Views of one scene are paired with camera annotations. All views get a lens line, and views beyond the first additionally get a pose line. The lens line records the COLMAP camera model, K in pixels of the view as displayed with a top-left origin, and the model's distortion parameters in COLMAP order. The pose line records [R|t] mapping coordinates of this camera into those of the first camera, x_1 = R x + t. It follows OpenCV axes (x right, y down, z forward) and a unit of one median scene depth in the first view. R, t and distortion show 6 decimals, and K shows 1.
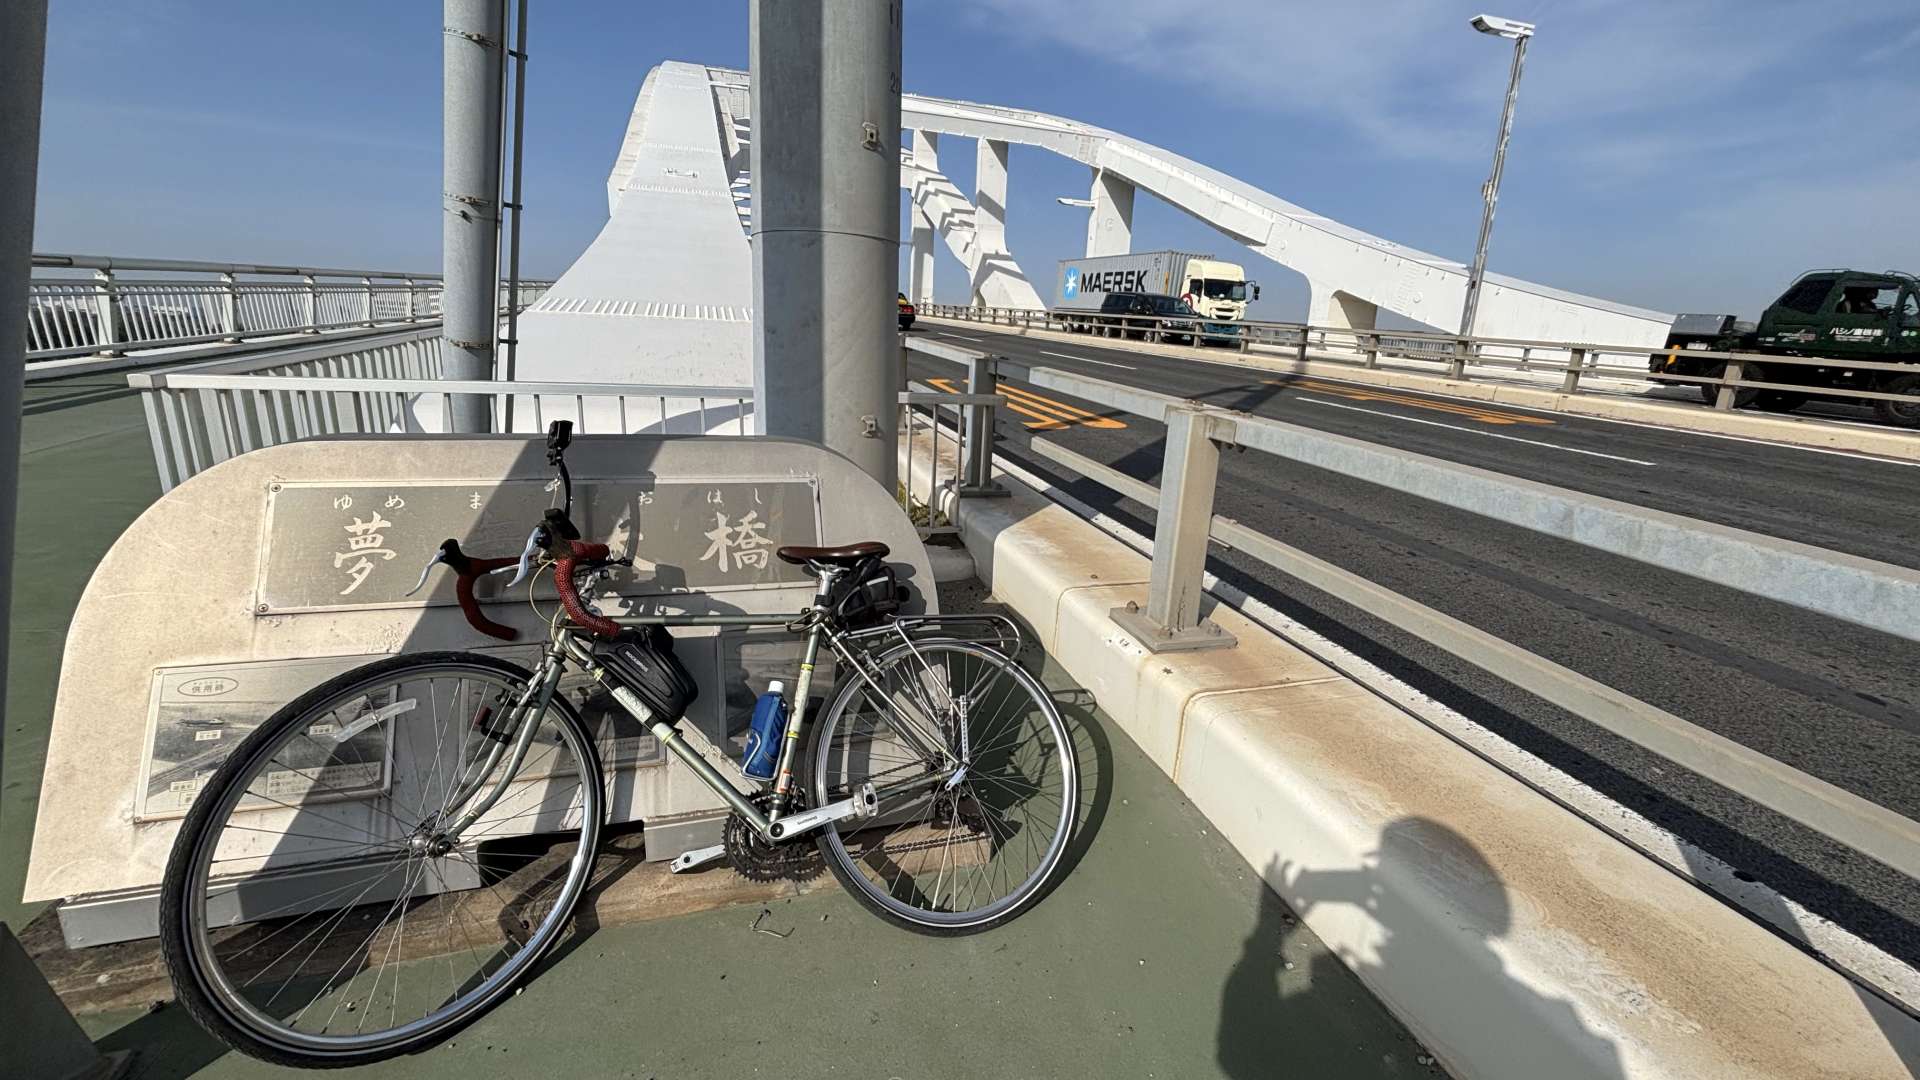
lens RADIAL K [[778.1, 0, 1009.5], [0, 778.1, 534.8], [0, 0, 1]] dist [0.015430, -0.009853]
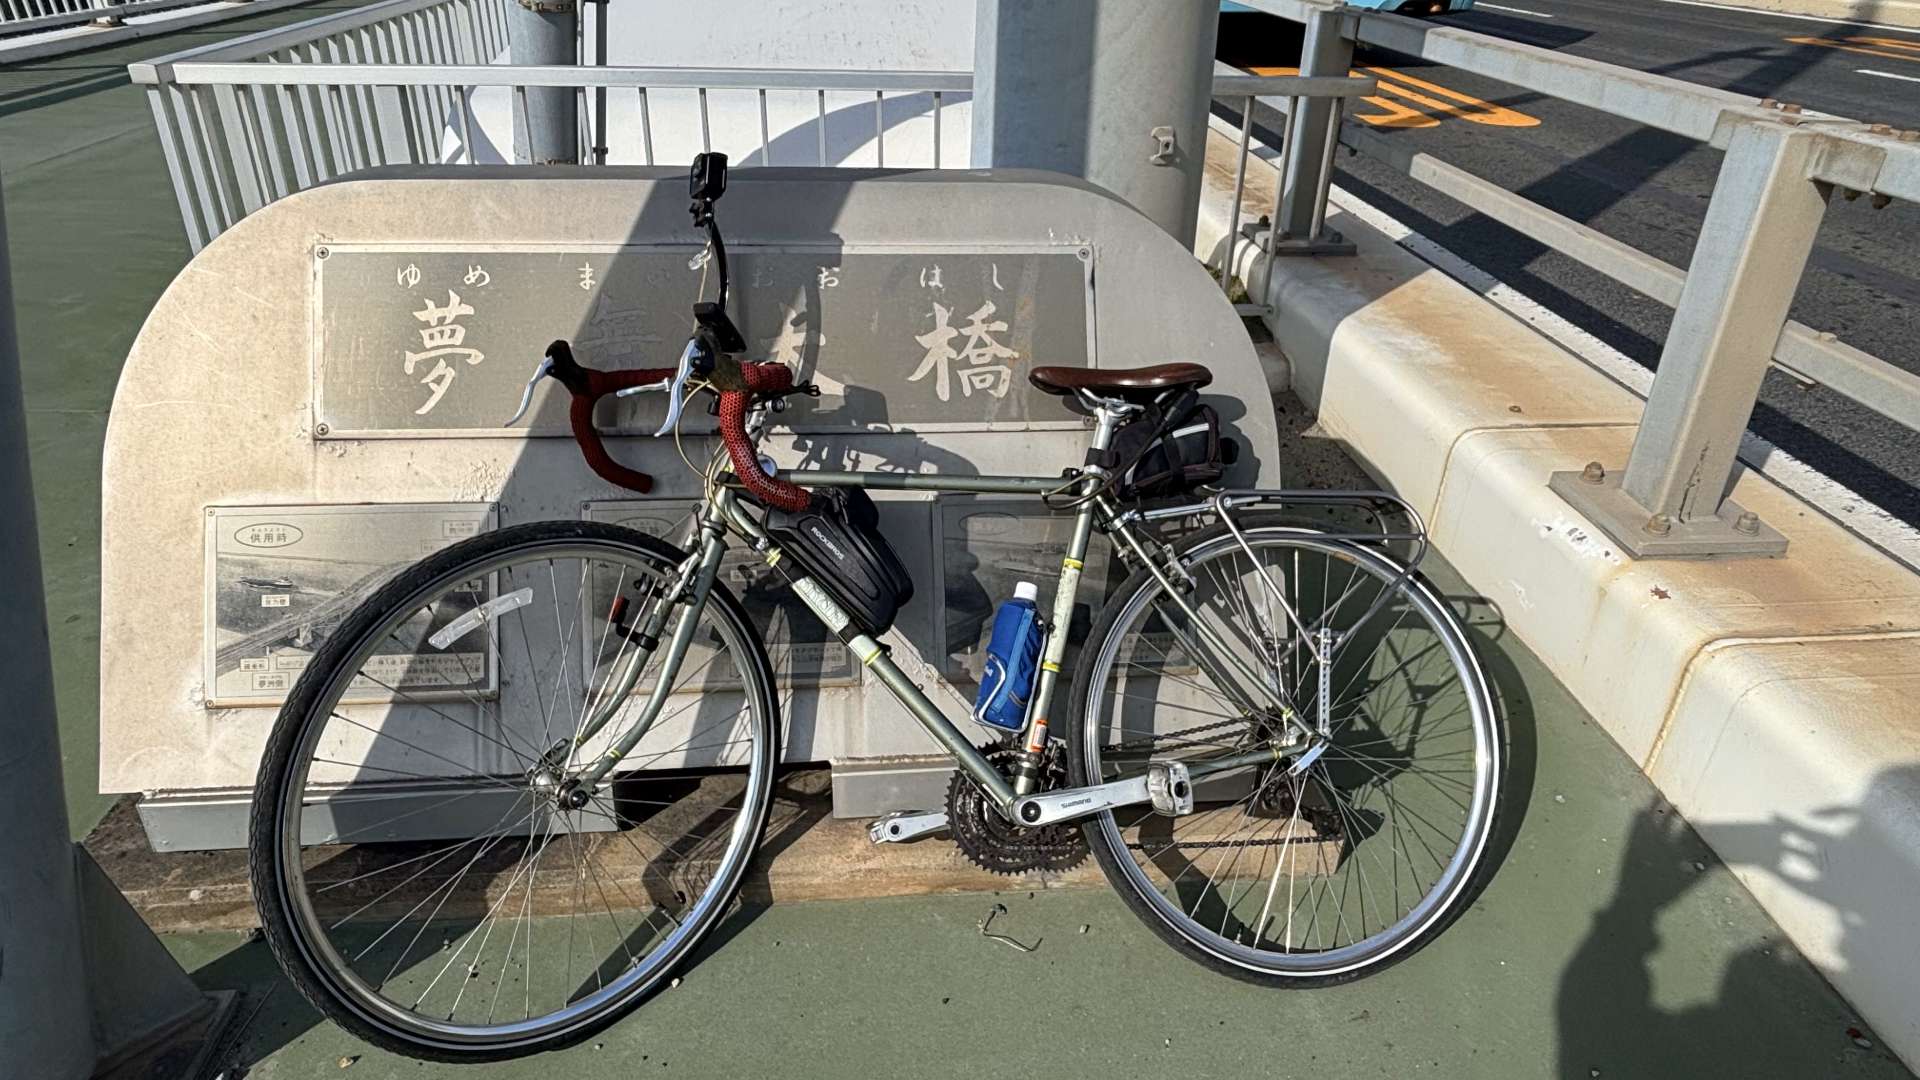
lens RADIAL K [[1186.8, 0, 1045.1], [0, 1186.8, 546.2], [0, 0, 1]] dist [0.069098, -0.113695]
pose [[0.976959, 0.072164, -0.200855, -0.090507], [-0.029467, 0.977697, 0.207943, -0.041264], [0.211381, -0.197233, 0.957297, 0.081578]]
